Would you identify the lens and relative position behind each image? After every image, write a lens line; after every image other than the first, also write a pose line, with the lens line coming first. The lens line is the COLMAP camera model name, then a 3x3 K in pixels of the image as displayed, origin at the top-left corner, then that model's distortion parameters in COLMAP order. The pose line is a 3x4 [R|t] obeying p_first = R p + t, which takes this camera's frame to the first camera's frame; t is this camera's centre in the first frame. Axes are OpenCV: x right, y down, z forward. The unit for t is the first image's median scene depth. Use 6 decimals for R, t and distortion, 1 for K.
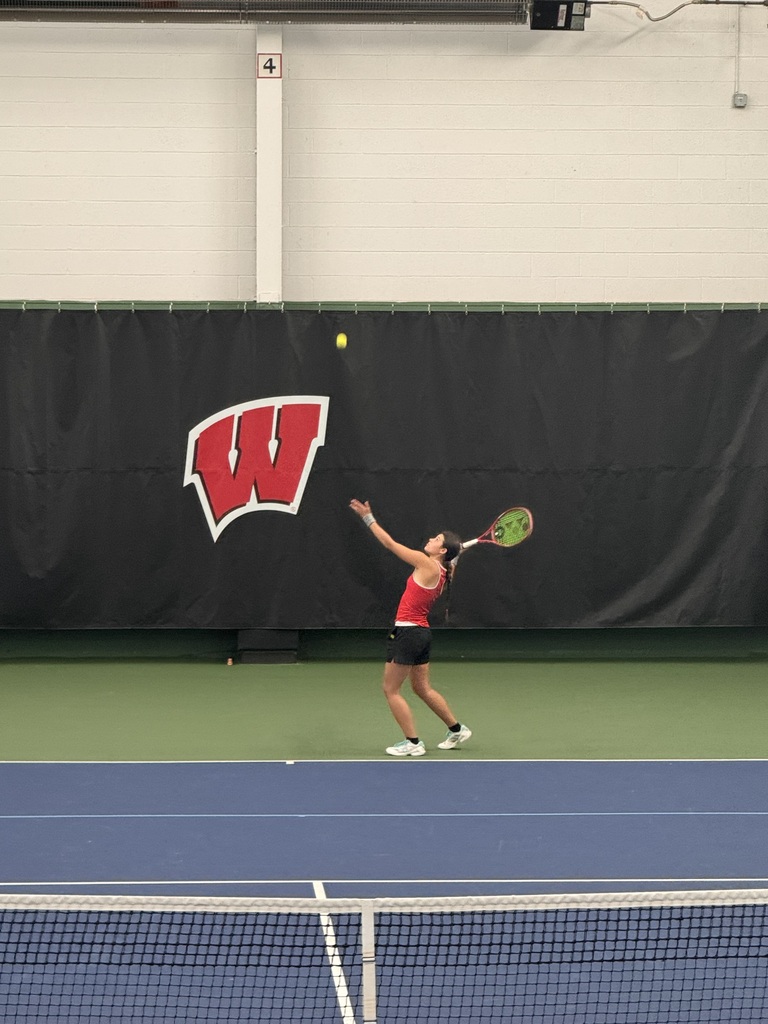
lens RADIAL K [[4382.6, 0, 384.0], [0, 4382.6, 512.0], [0, 0, 1]] dist [0.098860, 1.396126]
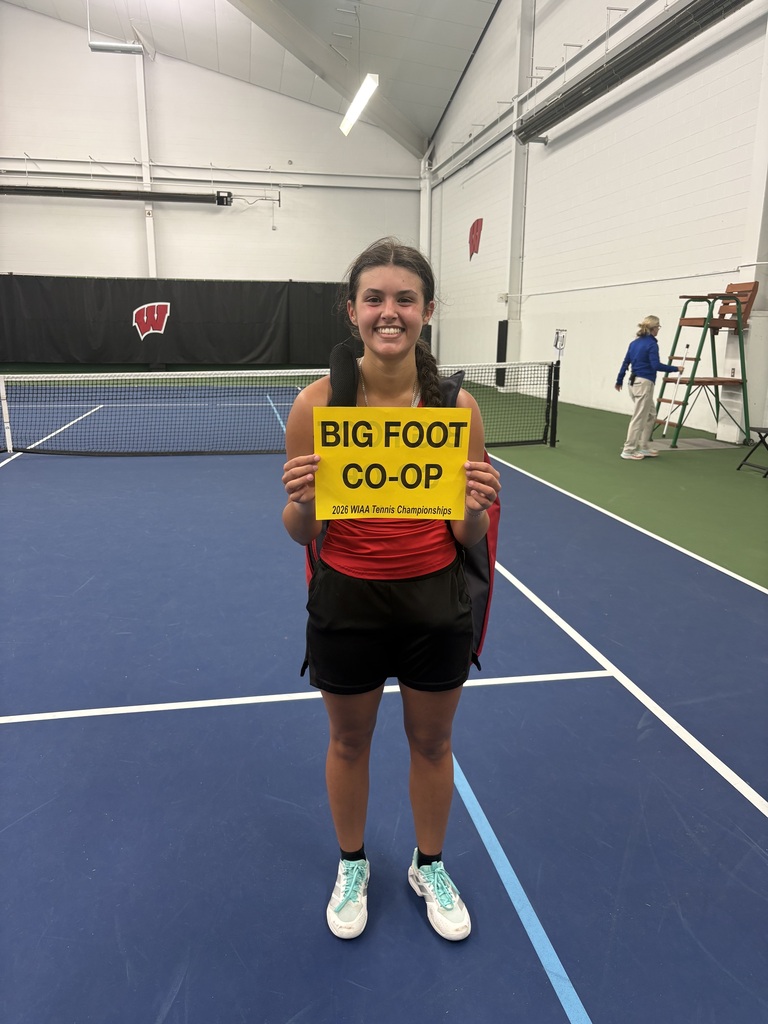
lens RADIAL K [[763.1, 0, 384.0], [0, 763.1, 512.0], [0, 0, 1]] dist [-0.001142, -0.001025]
pose [[0.991006, -0.024597, 0.131539, 0.083751], [0.003498, 0.987387, 0.158288, 0.051597], [-0.133774, -0.156405, 0.978592, 0.275608]]
